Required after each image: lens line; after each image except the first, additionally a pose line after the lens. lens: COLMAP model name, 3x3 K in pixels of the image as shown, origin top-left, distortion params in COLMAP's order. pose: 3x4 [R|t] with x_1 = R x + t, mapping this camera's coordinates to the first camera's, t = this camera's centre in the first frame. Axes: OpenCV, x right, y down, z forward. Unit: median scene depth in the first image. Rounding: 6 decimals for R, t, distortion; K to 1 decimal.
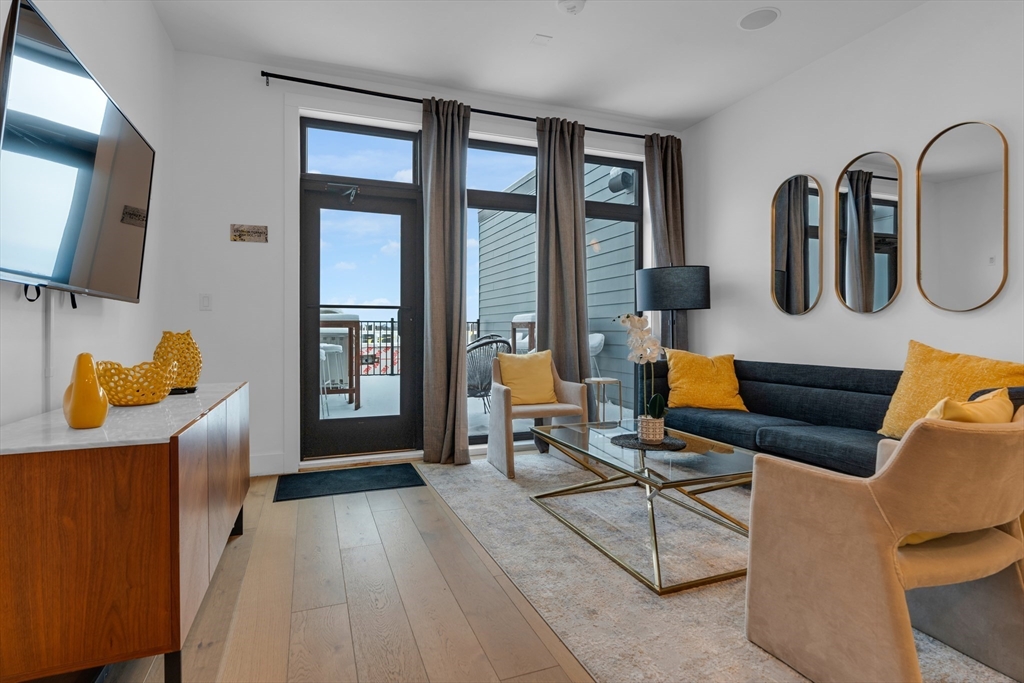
lens RADIAL K [[522.3, 0, 511.7], [0, 522.3, 331.2], [0, 0, 1]] dist [0.014960, 0.000305]
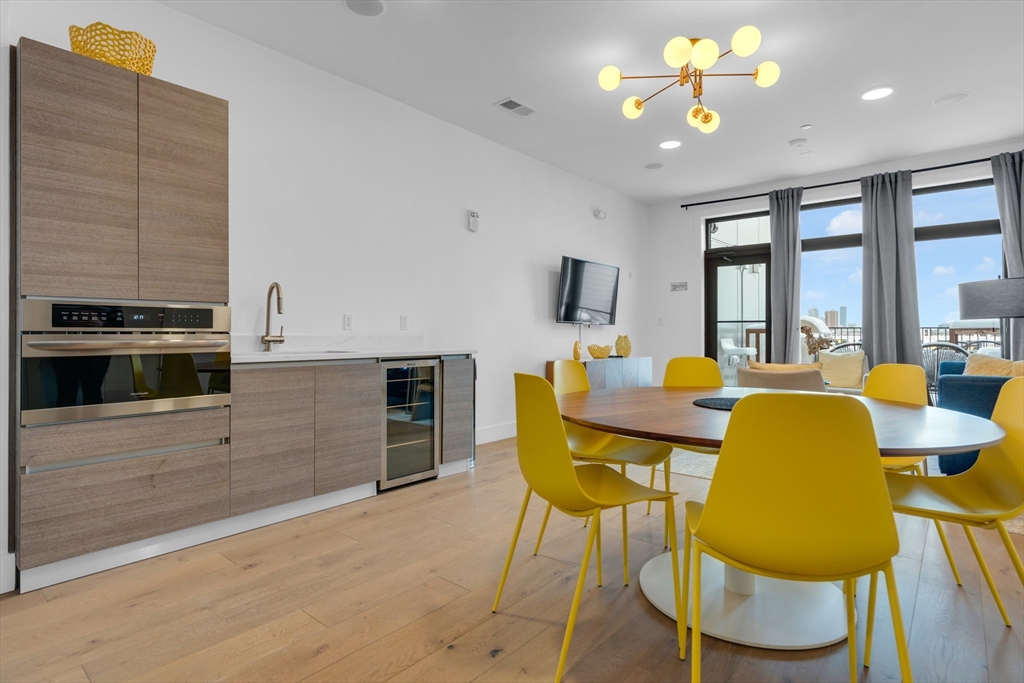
lens RADIAL K [[525.0, 0, 512.0], [0, 525.0, 341.5], [0, 0, 1]] dist [-0.004790, 0.000401]
pose [[0.474213, 0.013529, -0.880306, 0.868409], [-0.005764, 0.999908, 0.012262, 0.000960], [0.880392, -0.000741, 0.474247, -0.454586]]
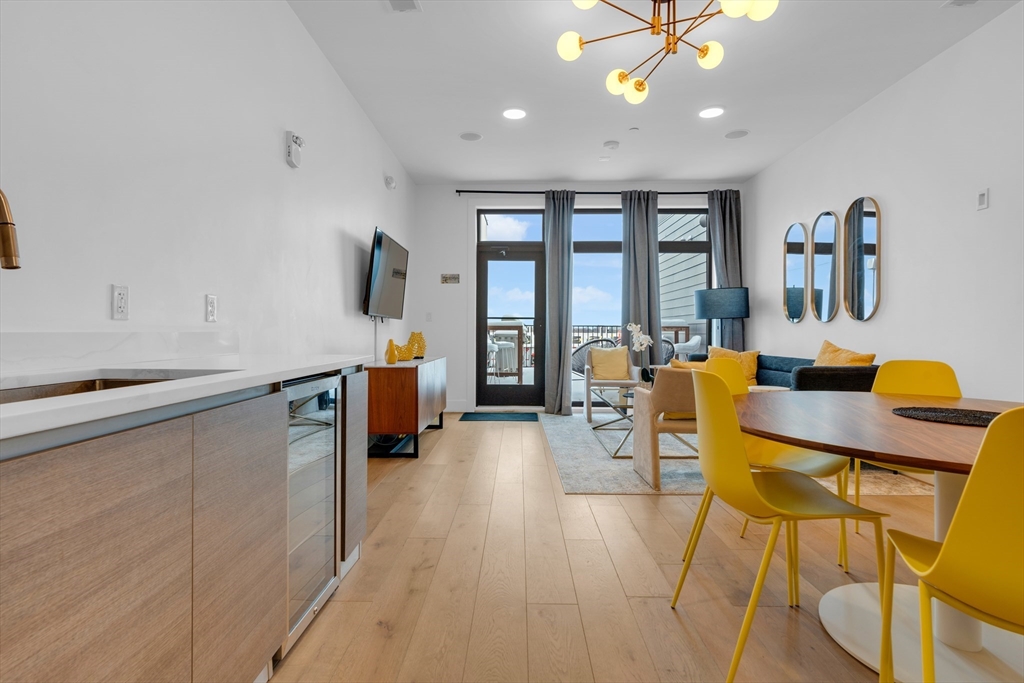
lens RADIAL K [[522.3, 0, 511.7], [0, 522.3, 331.2], [0, 0, 1]] dist [0.014960, 0.000305]
pose [[0.928315, 0.003601, -0.371777, 0.337766], [-0.005585, 0.999975, -0.004262, 0.002230], [0.371752, 0.006033, 0.928312, -0.545705]]
